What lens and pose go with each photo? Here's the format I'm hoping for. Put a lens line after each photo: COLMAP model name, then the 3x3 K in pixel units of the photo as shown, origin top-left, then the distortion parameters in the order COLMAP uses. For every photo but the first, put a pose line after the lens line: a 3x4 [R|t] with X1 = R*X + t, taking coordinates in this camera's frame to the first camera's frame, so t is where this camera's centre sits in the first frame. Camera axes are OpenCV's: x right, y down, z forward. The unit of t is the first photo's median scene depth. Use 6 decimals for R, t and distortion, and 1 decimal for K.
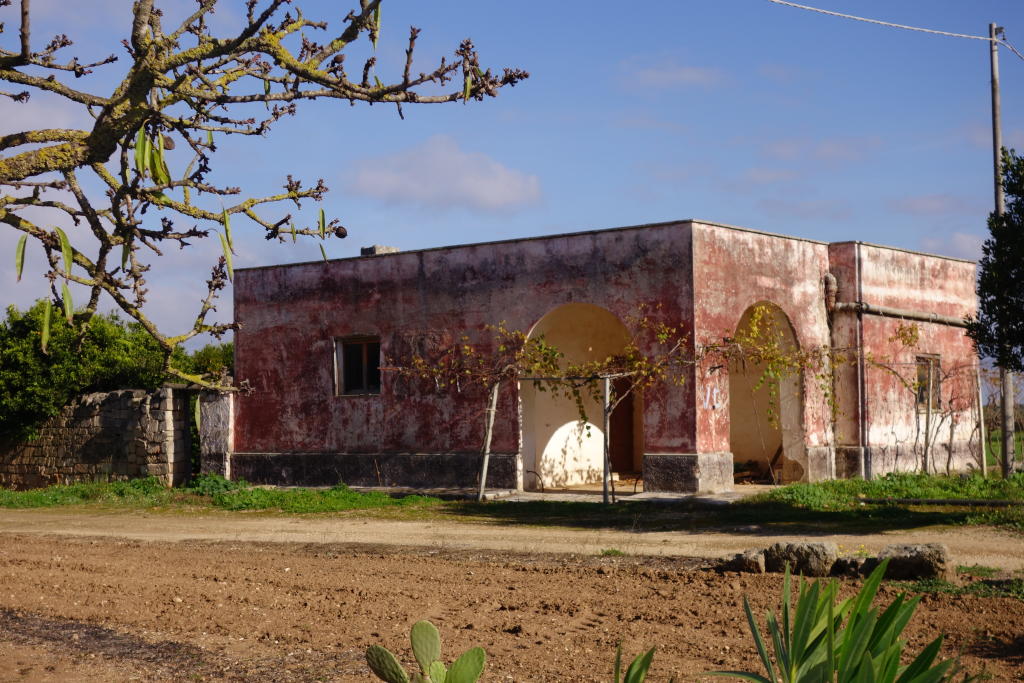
lens RADIAL K [[1482.9, 0, 512.0], [0, 1482.9, 341.5], [0, 0, 1]] dist [-0.001069, 0.014821]
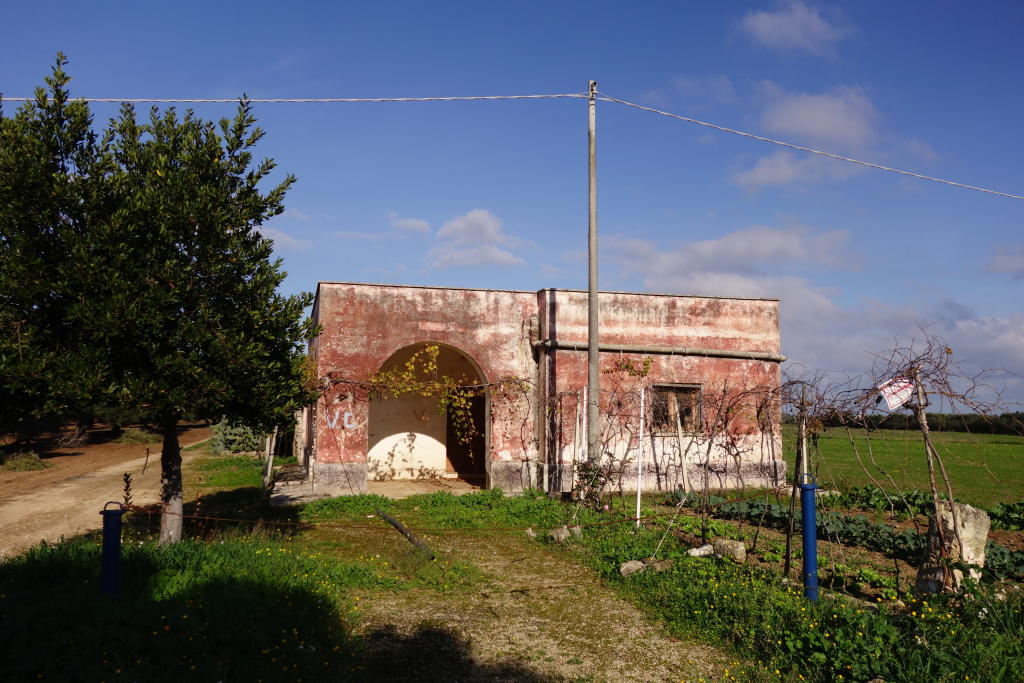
lens RADIAL K [[805.0, 0, 512.0], [0, 805.0, 341.5], [0, 0, 1]] dist [-0.003116, -0.000244]
pose [[0.809931, -0.031821, -0.585661, 0.589441], [0.009278, 0.999097, -0.041454, 0.000838], [0.586452, 0.028141, 0.809495, 0.470378]]
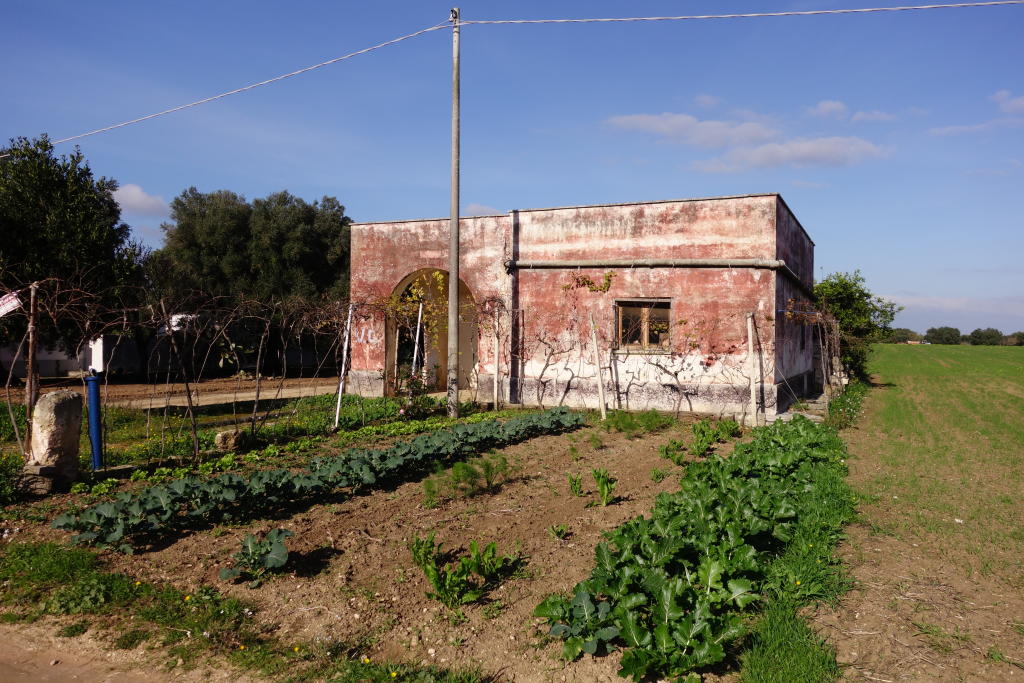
lens RADIAL K [[805.0, 0, 512.0], [0, 805.0, 341.5], [0, 0, 1]] dist [-0.003116, -0.000244]
pose [[0.247718, 0.026251, -0.968476, 0.890392], [0.035122, 0.998732, 0.036055, 0.016865], [0.968195, -0.042946, 0.246482, 0.839995]]
